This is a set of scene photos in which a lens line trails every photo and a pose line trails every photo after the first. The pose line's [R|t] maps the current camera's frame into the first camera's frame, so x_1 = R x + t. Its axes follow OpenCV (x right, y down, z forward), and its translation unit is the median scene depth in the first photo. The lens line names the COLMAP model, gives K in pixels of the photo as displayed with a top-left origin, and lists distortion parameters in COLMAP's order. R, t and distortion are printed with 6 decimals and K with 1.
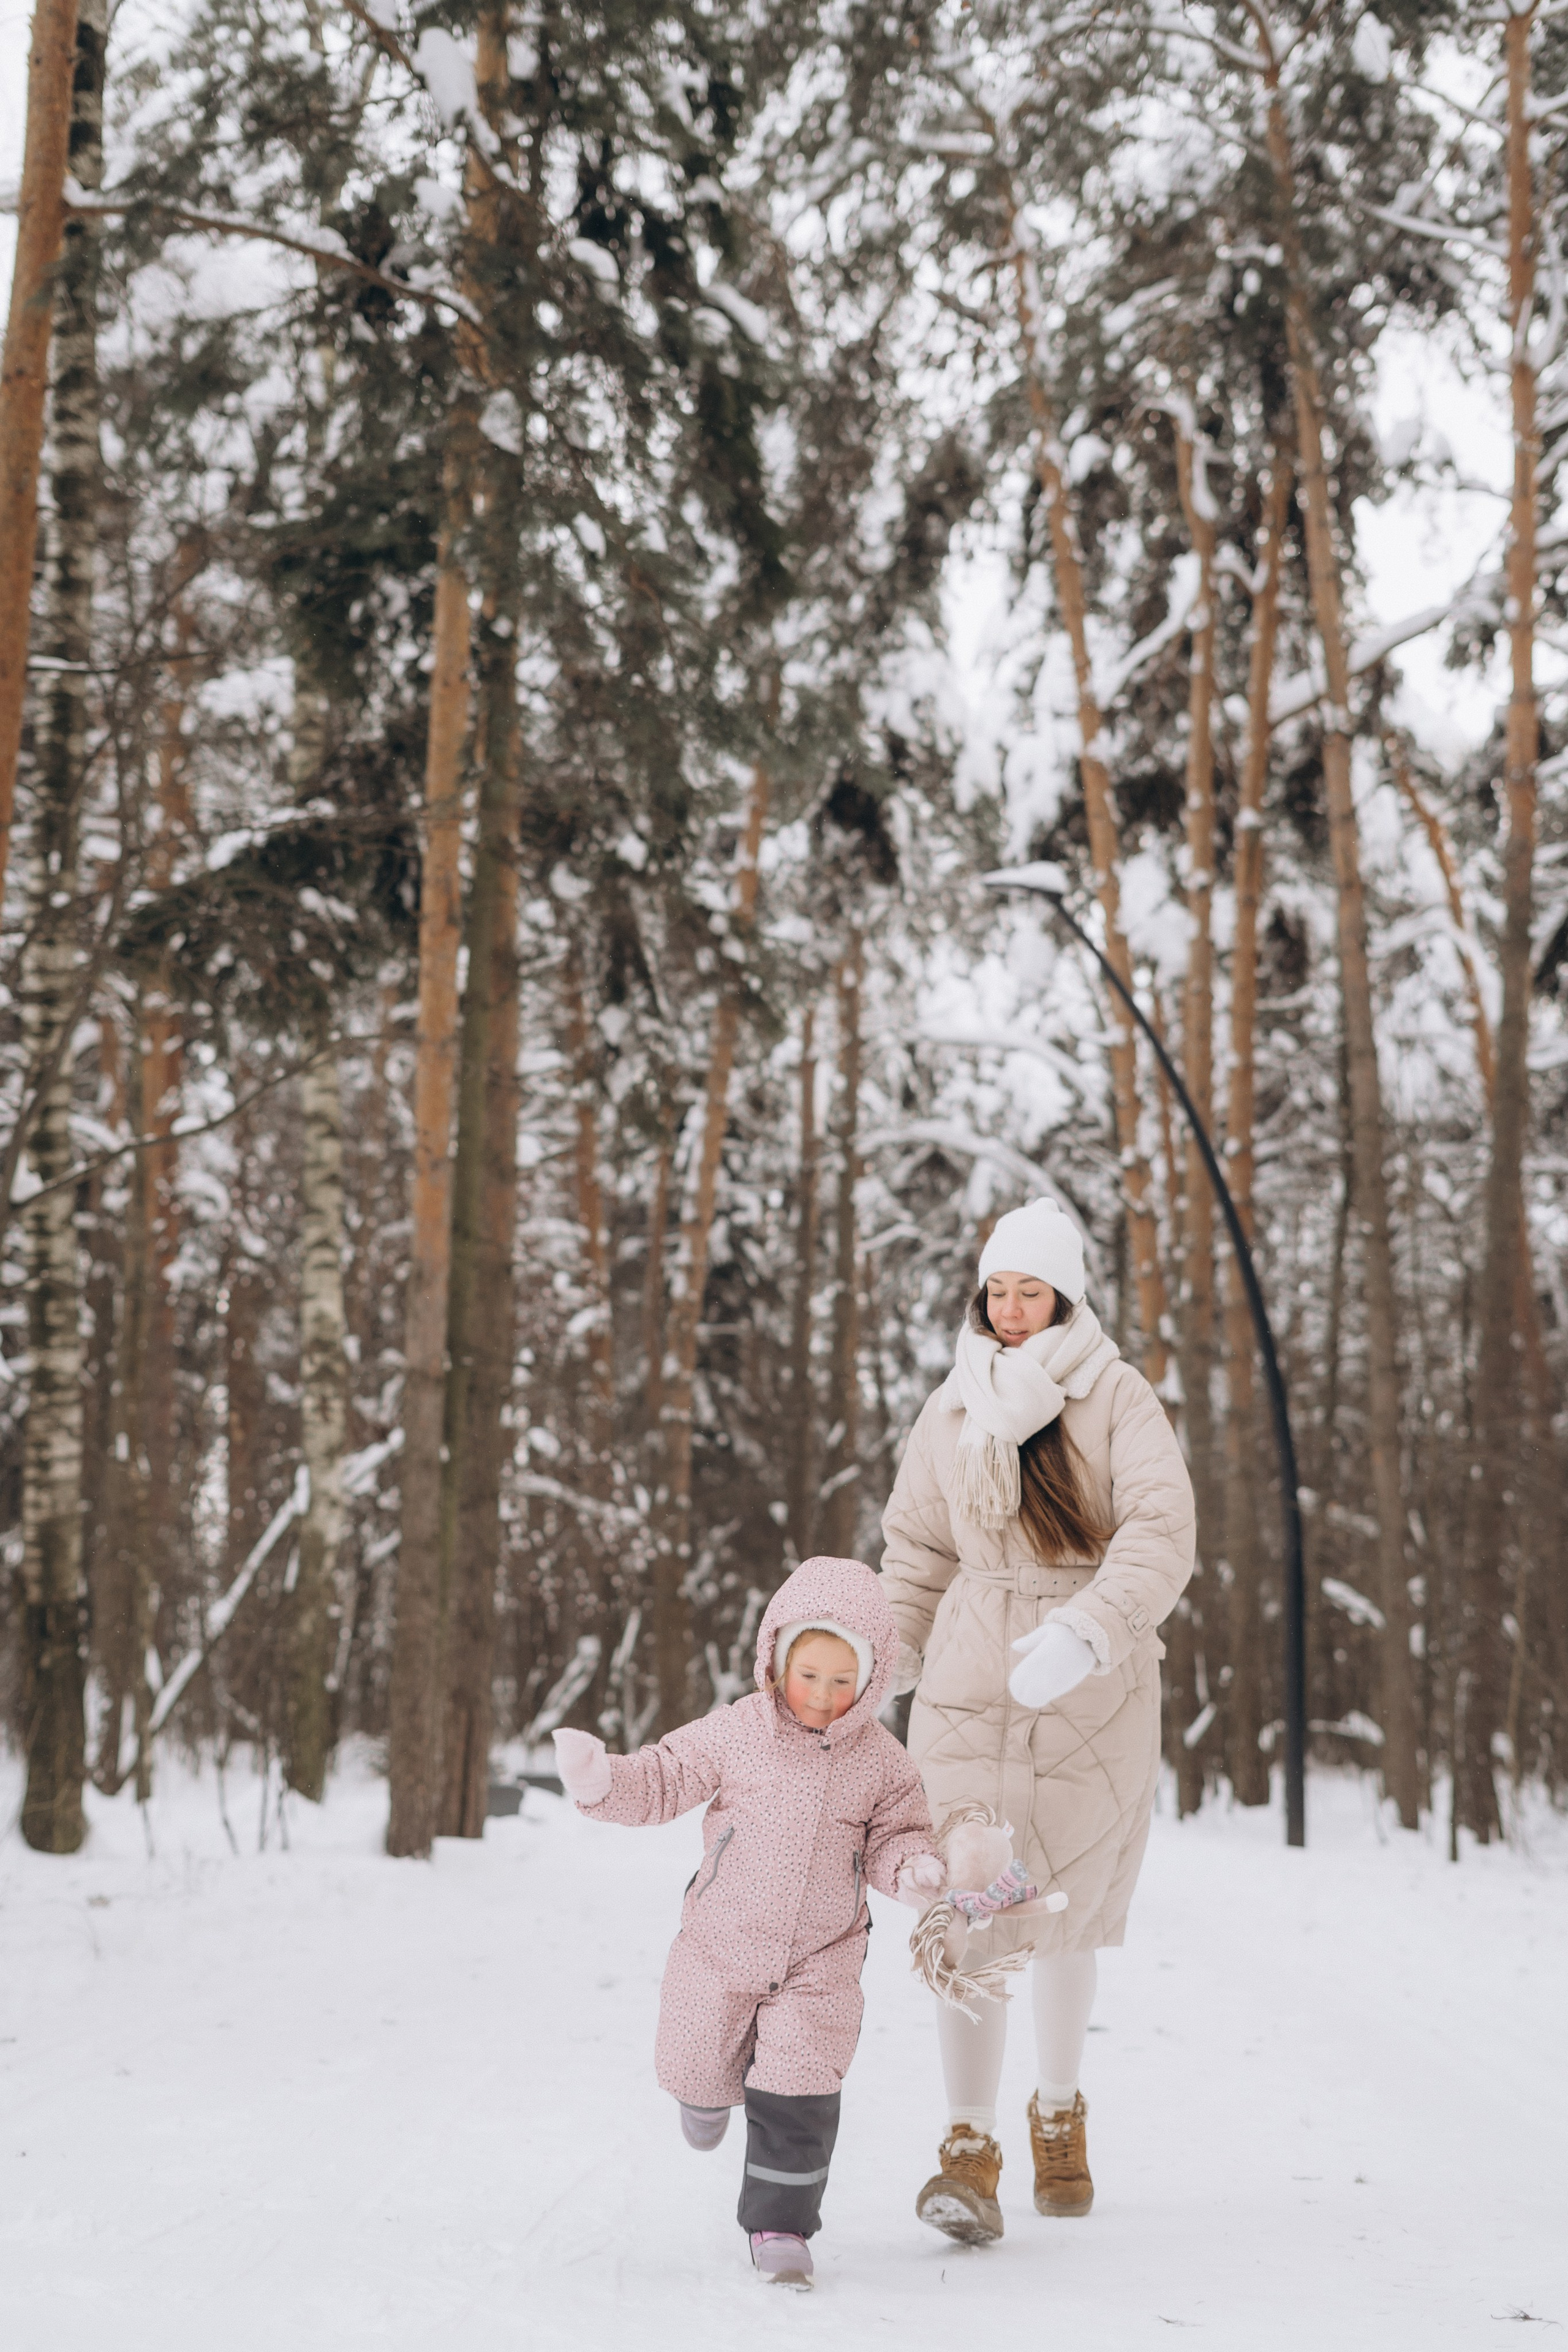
lens RADIAL K [[3815.3, 0, 782.7], [0, 3815.3, 1183.5], [0, 0, 1]] dist [-0.001490, 0.028463]
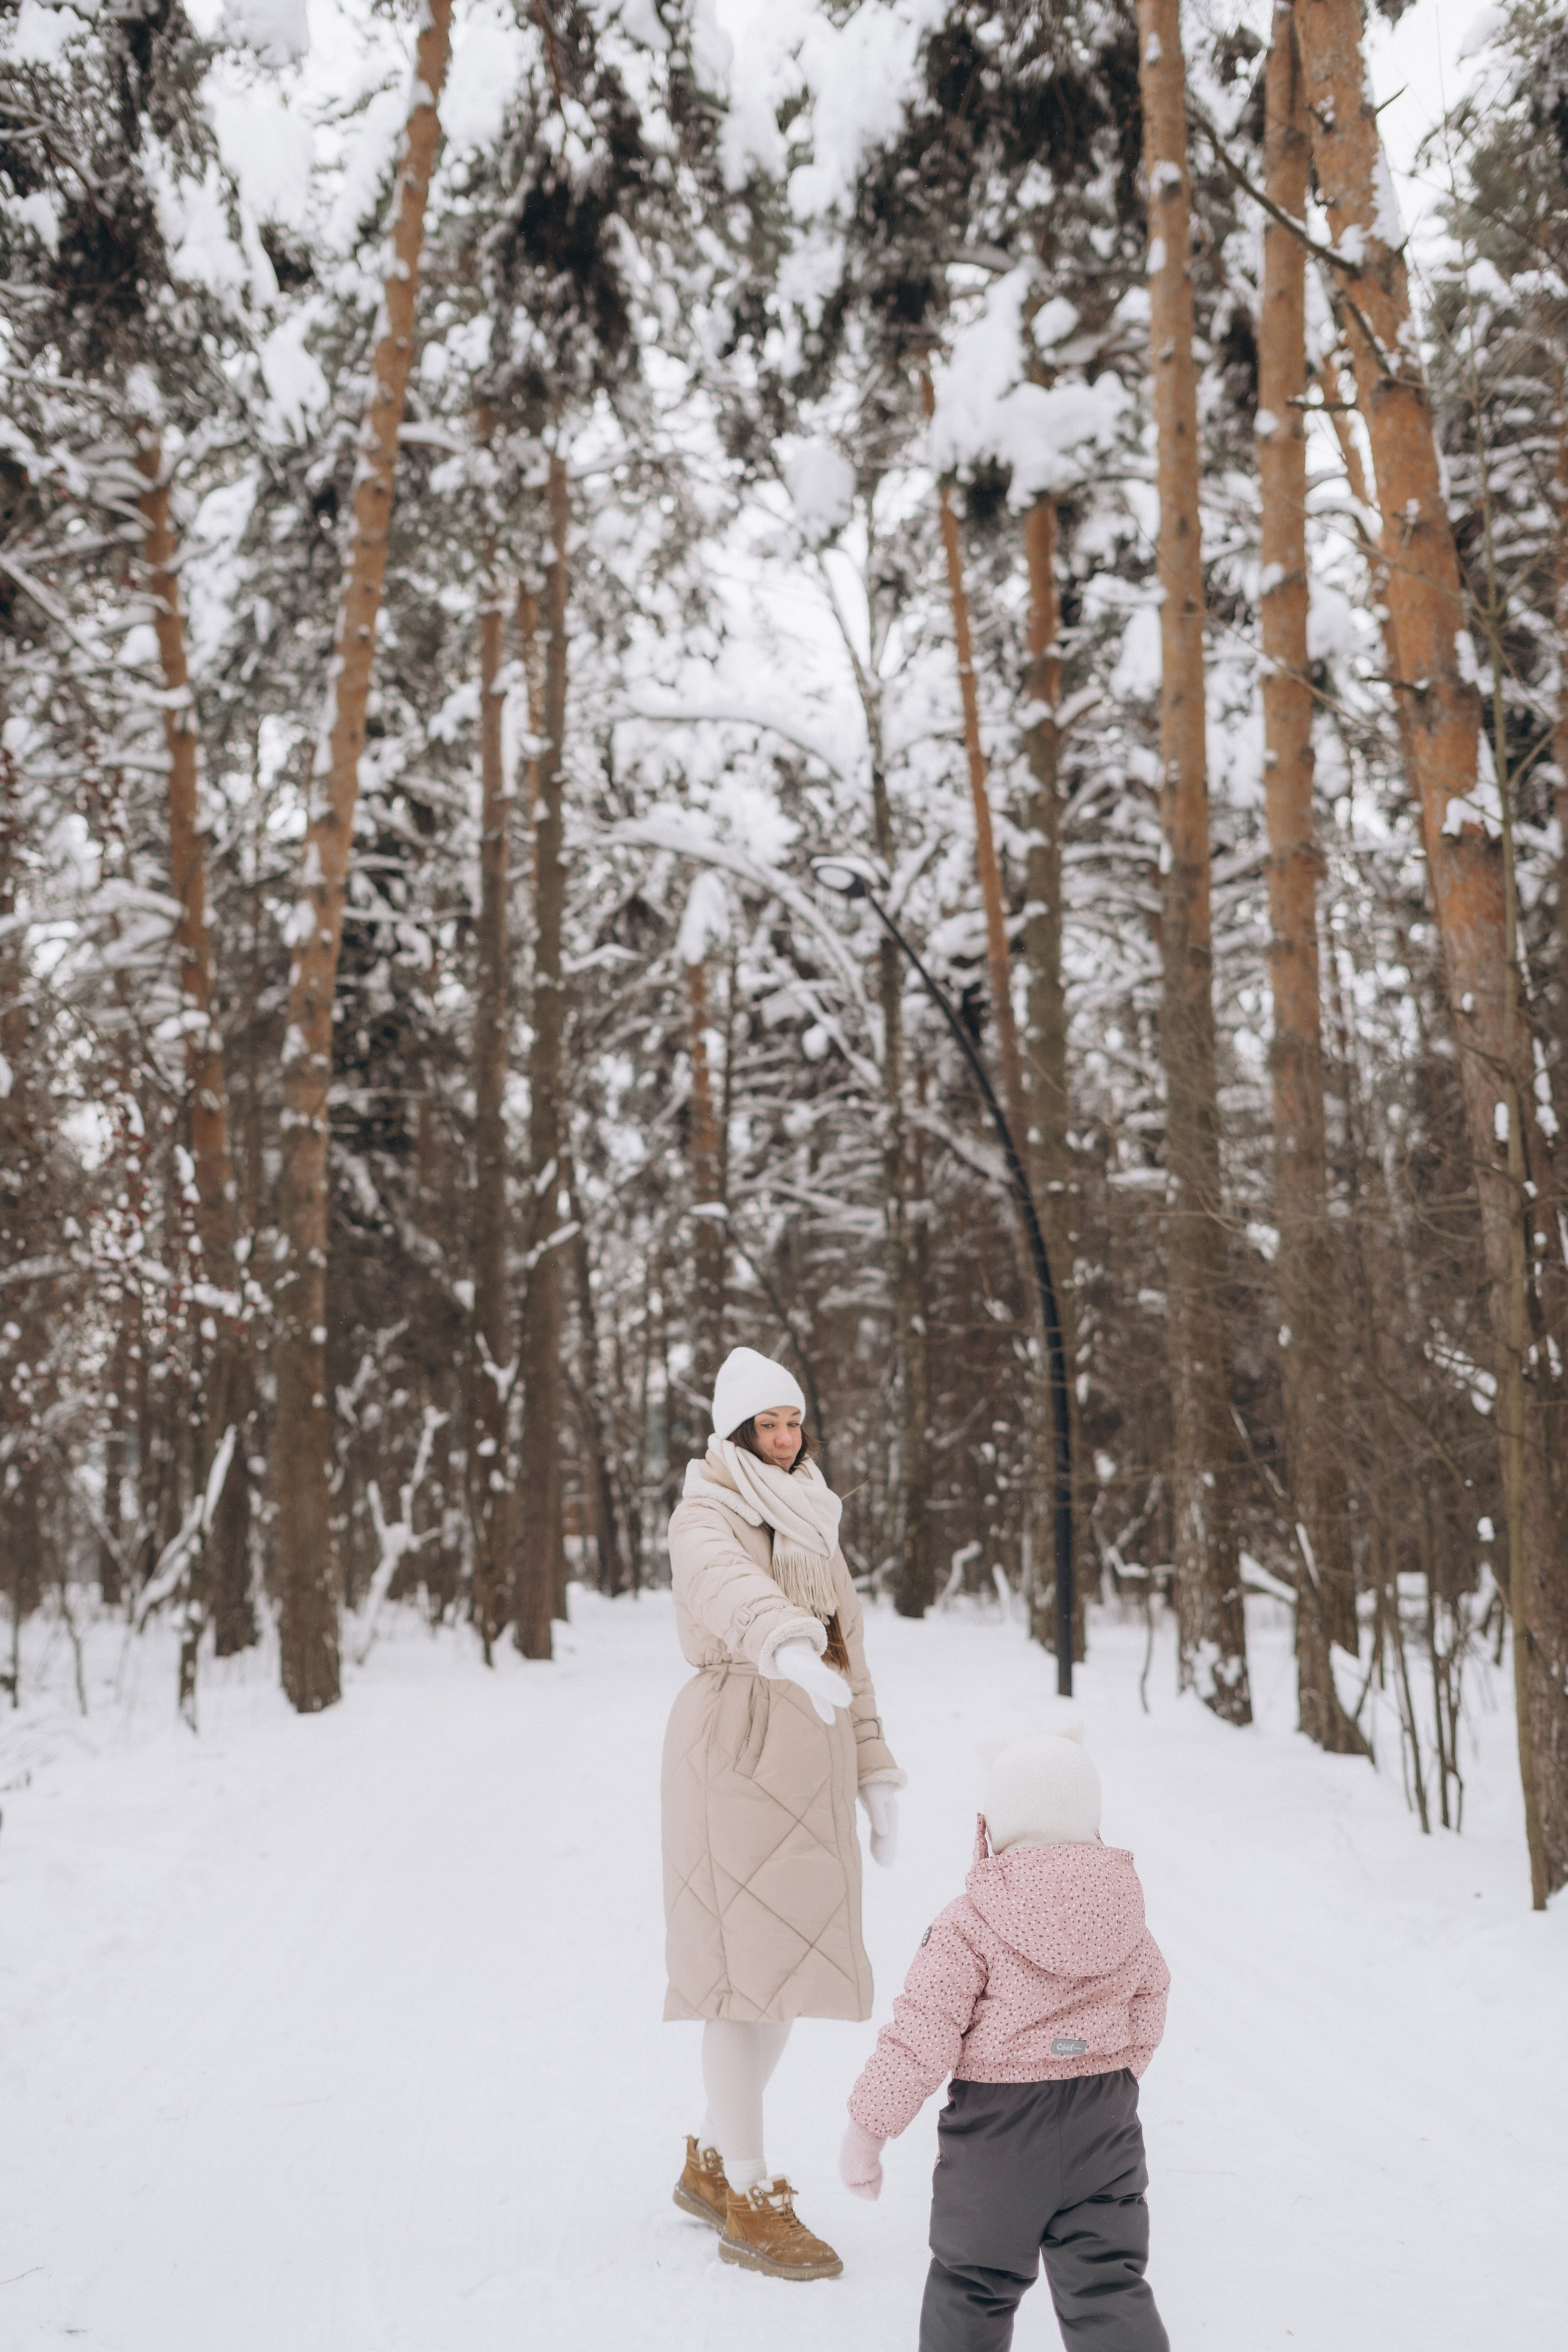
lens RADIAL K [[3856.0, 0, 784.0], [0, 3856.0, 1176.0], [0, 0, 1]] dist [-0.001434, 0.024677]
pose [[0.996197, -0.017605, 0.085329, -0.003092], [0.013962, 0.998973, 0.043106, 0.039955], [-0.086000, -0.041751, 0.995420, 0.329933]]
